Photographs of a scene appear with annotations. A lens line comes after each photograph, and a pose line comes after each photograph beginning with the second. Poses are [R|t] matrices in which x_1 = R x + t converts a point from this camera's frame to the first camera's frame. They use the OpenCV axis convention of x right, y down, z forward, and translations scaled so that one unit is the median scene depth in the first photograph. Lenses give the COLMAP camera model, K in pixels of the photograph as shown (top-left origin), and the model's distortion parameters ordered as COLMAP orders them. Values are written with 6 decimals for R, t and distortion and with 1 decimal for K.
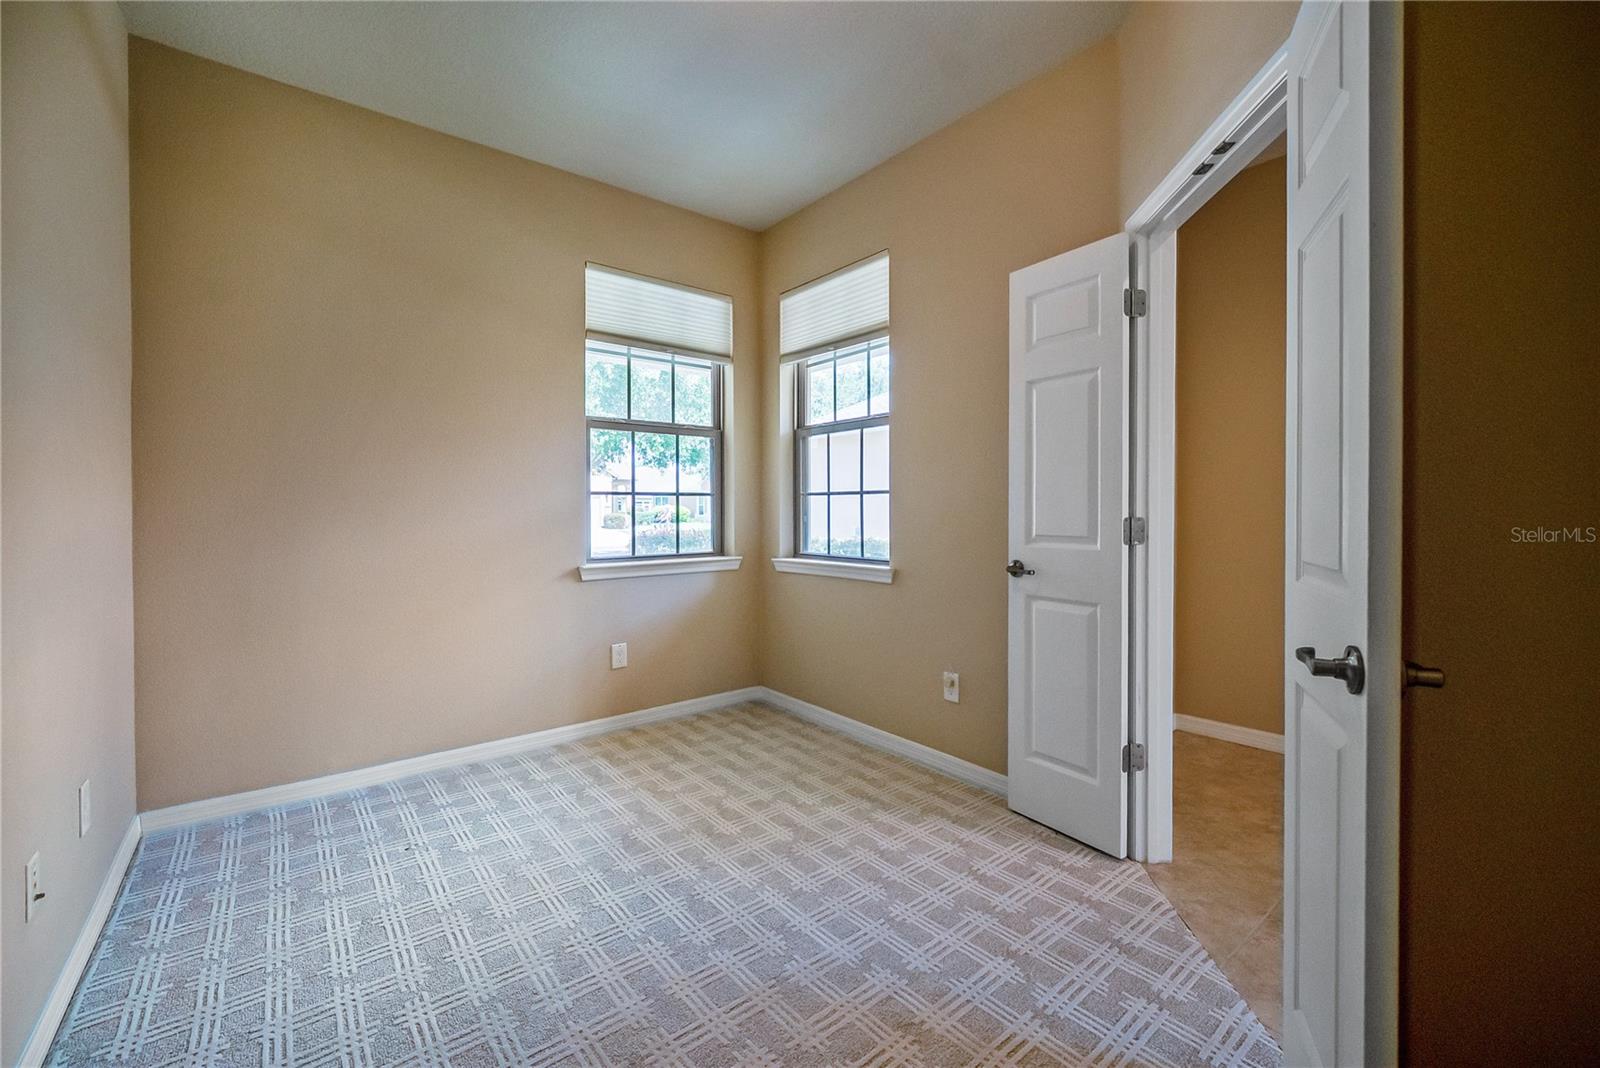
lens RADIAL K [[677.5, 0, 802.3], [0, 677.5, 505.4], [0, 0, 1]] dist [-0.005543, 0.000082]
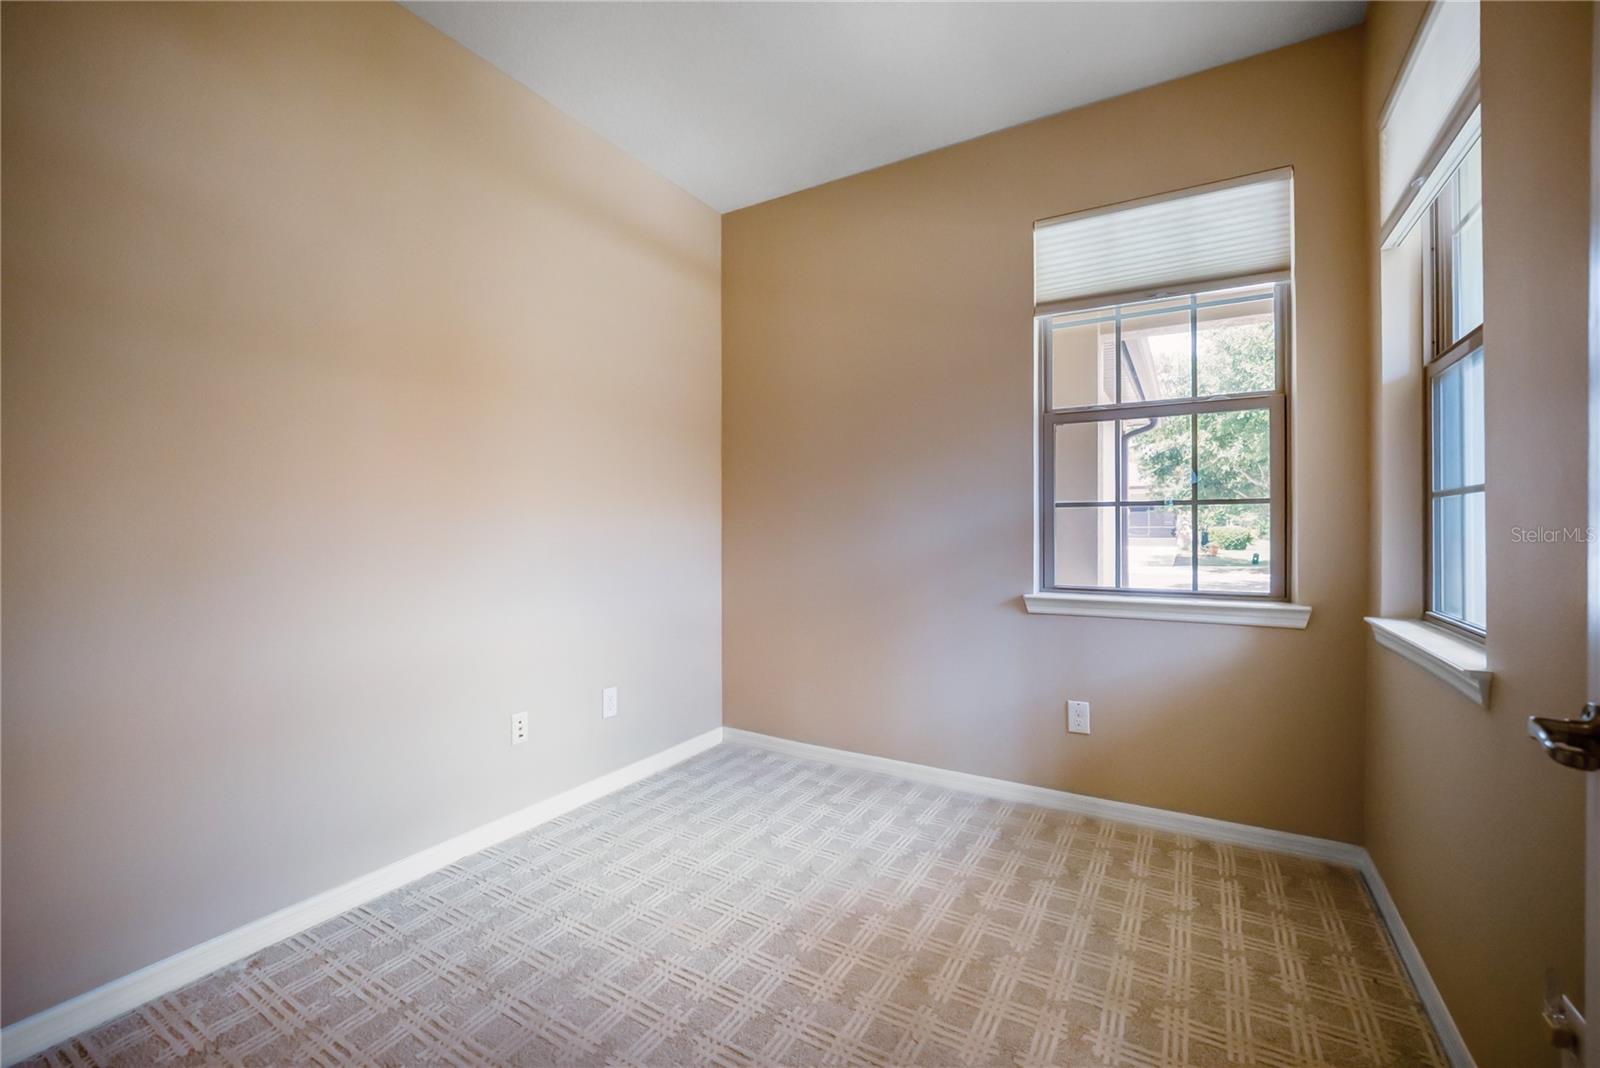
lens RADIAL K [[672.5, 0, 788.3], [0, 672.5, 528.5], [0, 0, 1]] dist [-0.009581, 0.000025]
pose [[0.325870, -0.000481, -0.945415, 0.400293], [0.004129, 0.999991, 0.000914, 0.008822], [0.945406, -0.004201, 0.325869, 0.527194]]
